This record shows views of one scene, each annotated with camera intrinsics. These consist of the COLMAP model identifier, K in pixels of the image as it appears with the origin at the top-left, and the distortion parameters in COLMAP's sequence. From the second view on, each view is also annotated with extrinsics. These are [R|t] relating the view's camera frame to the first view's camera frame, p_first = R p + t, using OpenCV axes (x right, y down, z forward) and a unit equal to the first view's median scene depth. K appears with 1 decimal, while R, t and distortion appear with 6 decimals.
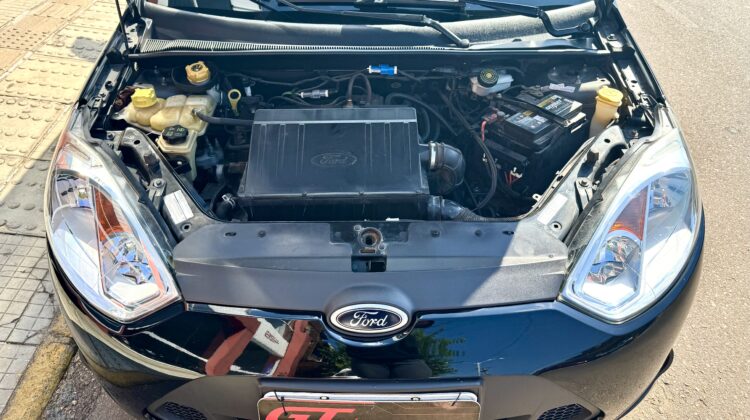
lens RADIAL K [[553.3, 0, 373.1], [0, 553.3, 196.5], [0, 0, 1]] dist [0.120626, -0.149731]
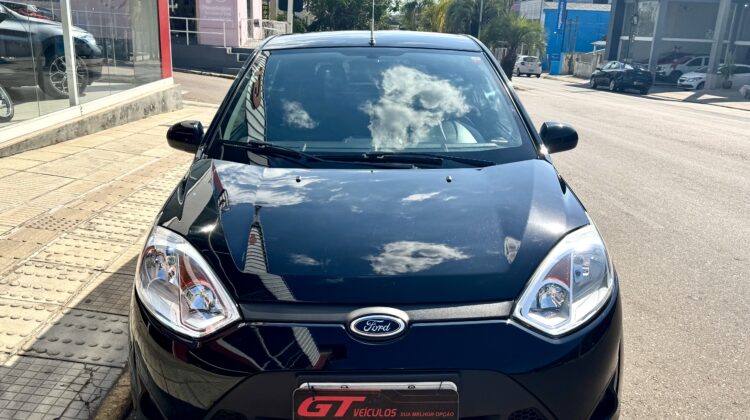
lens RADIAL K [[553.3, 0, 373.1], [0, 553.3, 196.5], [0, 0, 1]] dist [0.120626, -0.149731]
pose [[0.999916, 0.010807, 0.007127, -0.023713], [-0.007538, 0.933658, -0.358086, 0.312631], [-0.010524, 0.358002, 0.933661, -0.327333]]
